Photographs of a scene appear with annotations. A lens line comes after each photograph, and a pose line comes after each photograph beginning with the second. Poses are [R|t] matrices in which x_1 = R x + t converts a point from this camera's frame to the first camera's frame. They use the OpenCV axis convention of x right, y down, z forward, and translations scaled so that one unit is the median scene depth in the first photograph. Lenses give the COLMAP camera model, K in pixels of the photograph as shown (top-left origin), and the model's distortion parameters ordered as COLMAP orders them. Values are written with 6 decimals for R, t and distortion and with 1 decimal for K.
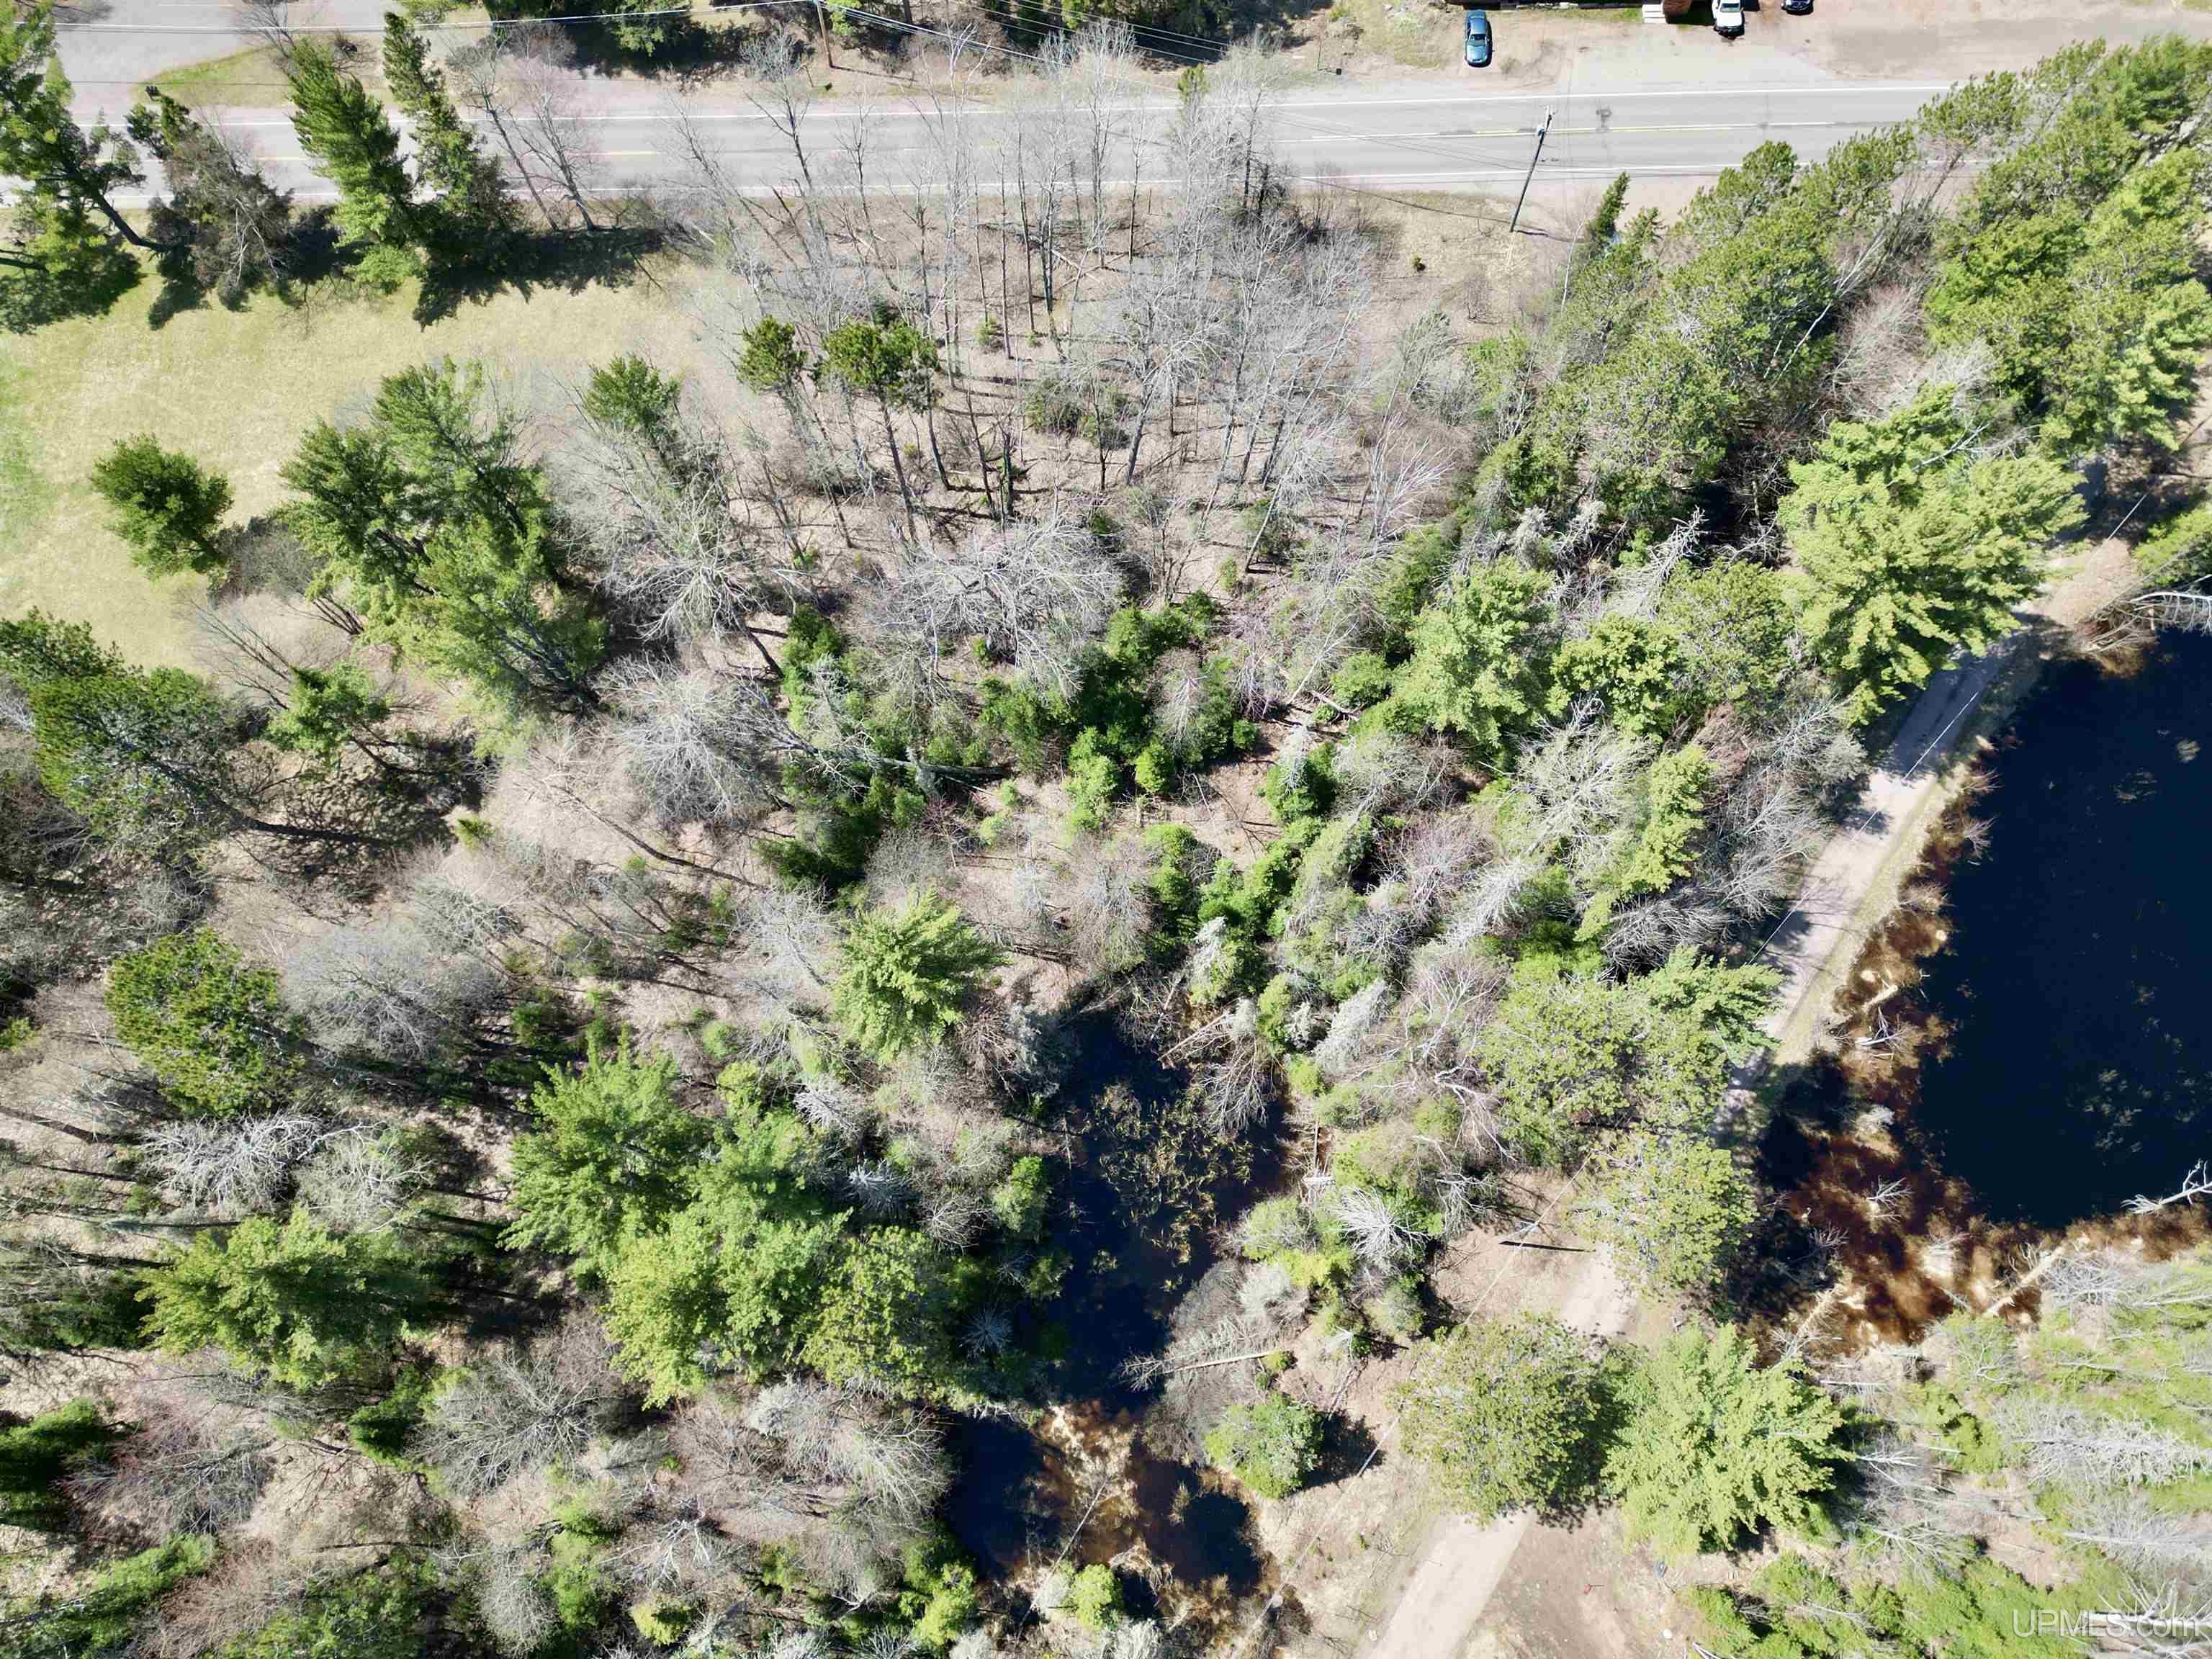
lens RADIAL K [[1548.1, 0, 1097.9], [0, 1548.1, 841.6], [0, 0, 1]] dist [0.059389, -0.044593]
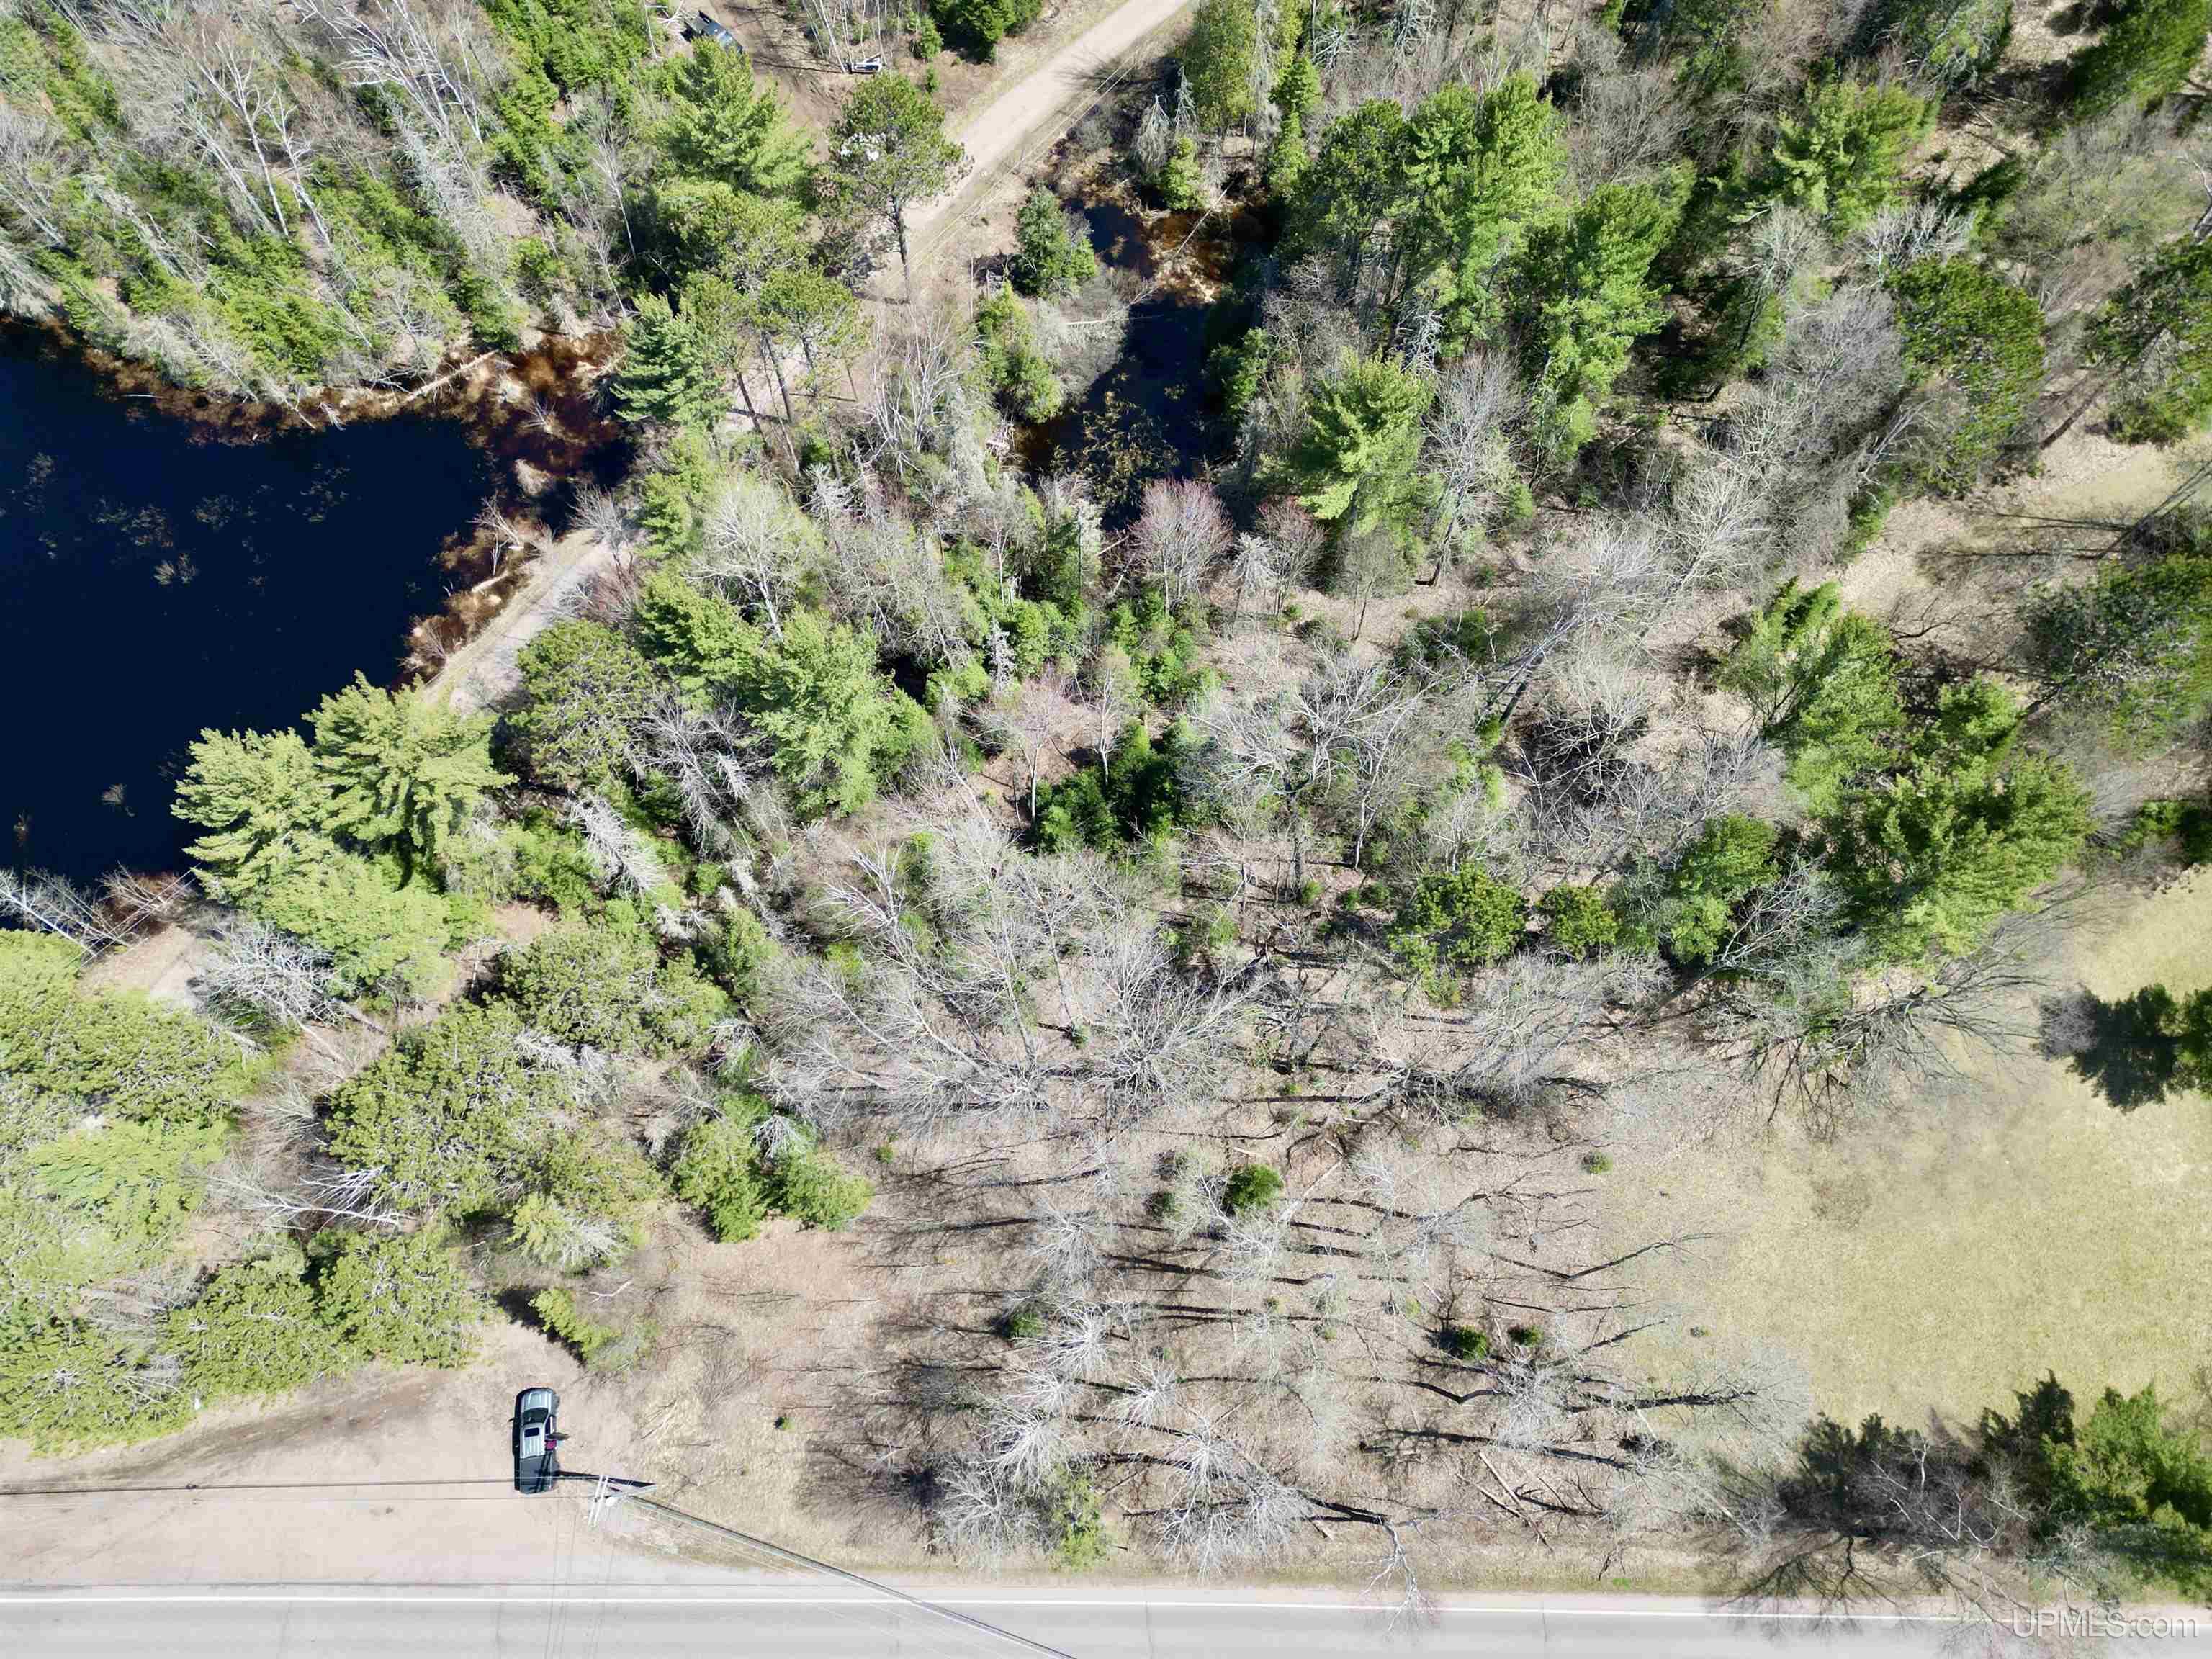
lens RADIAL K [[1548.1, 0, 1095.6], [0, 1548.1, 834.8], [0, 0, 1]] dist [0.059389, -0.044593]
pose [[-0.999656, 0.001205, 0.026189, 0.034906], [0.015578, -0.776160, 0.630343, -0.774280], [0.021086, 0.630534, 0.775875, 0.260728]]
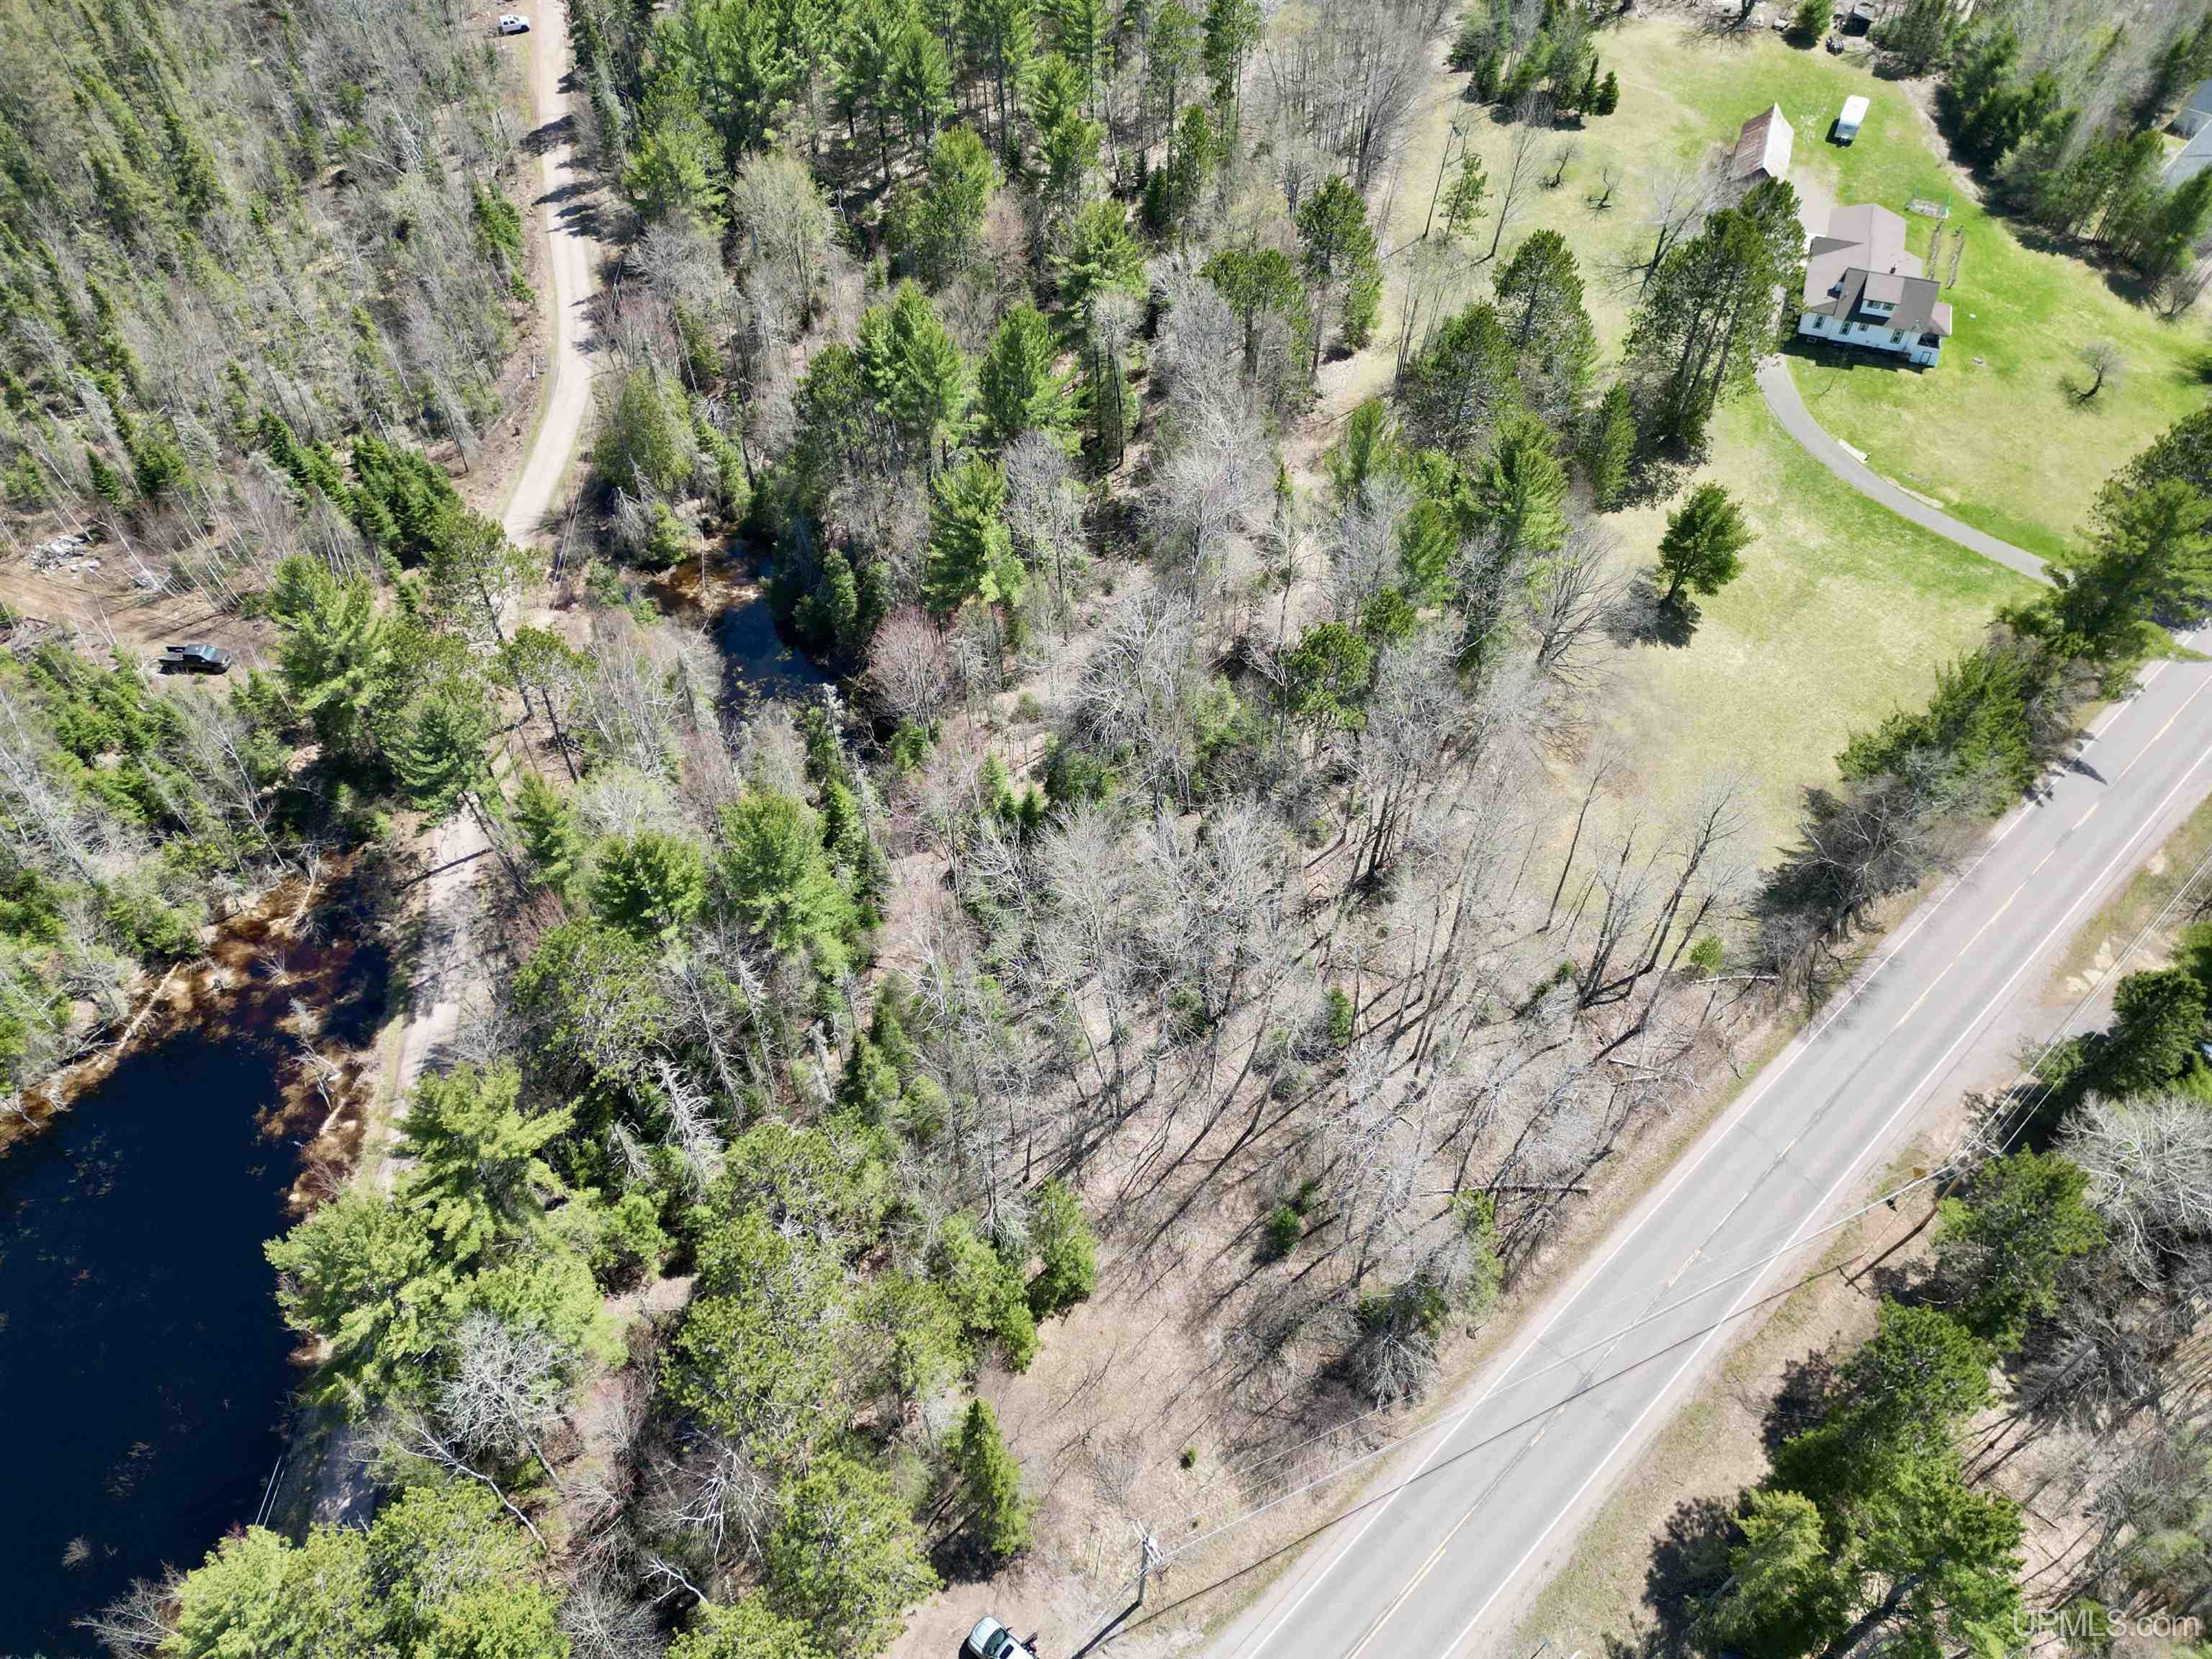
lens RADIAL K [[1548.1, 0, 1097.7], [0, 1548.1, 830.8], [0, 0, 1]] dist [0.059389, -0.044593]
pose [[-0.726470, 0.532842, -0.433960, 0.499378], [-0.644907, -0.310512, 0.698339, -0.961057], [0.237355, 0.787186, 0.569211, 0.375746]]
